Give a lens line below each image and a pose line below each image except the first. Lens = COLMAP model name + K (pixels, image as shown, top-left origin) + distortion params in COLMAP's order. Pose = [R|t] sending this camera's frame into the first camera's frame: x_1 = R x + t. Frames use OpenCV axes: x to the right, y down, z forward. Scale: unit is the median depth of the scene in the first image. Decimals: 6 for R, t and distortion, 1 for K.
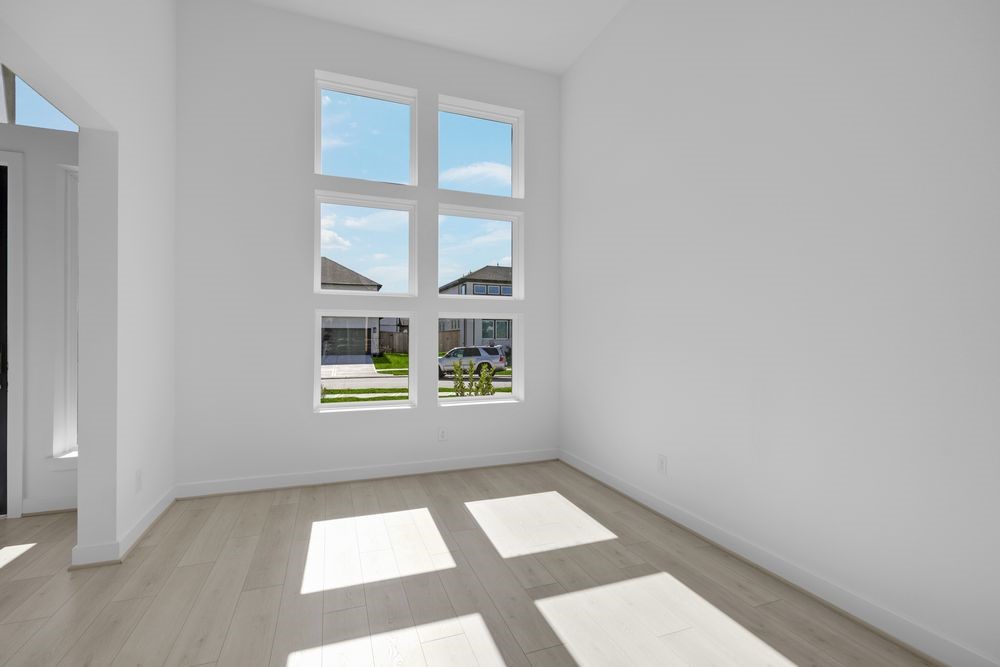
lens RADIAL K [[461.6, 0, 498.4], [0, 461.6, 330.9], [0, 0, 1]] dist [-0.001296, 0.000299]
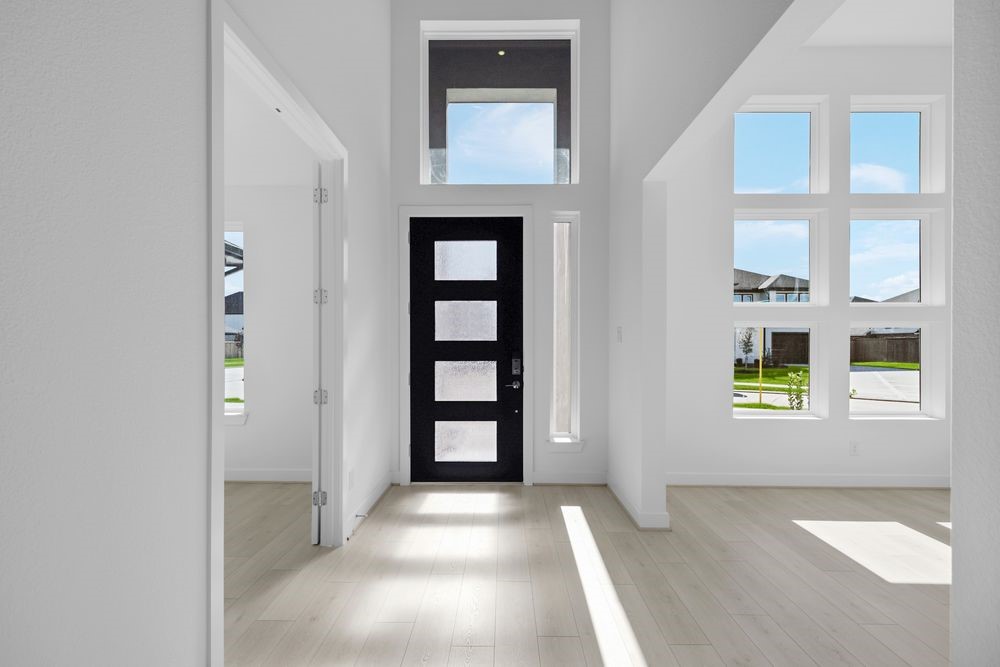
lens RADIAL K [[461.6, 0, 505.2], [0, 461.6, 342.2], [0, 0, 1]] dist [-0.001296, 0.000299]
pose [[0.926094, -0.002159, -0.377286, -0.434801], [0.003673, 0.999988, 0.003295, -0.003392], [0.377275, -0.004438, 0.926091, -0.165822]]
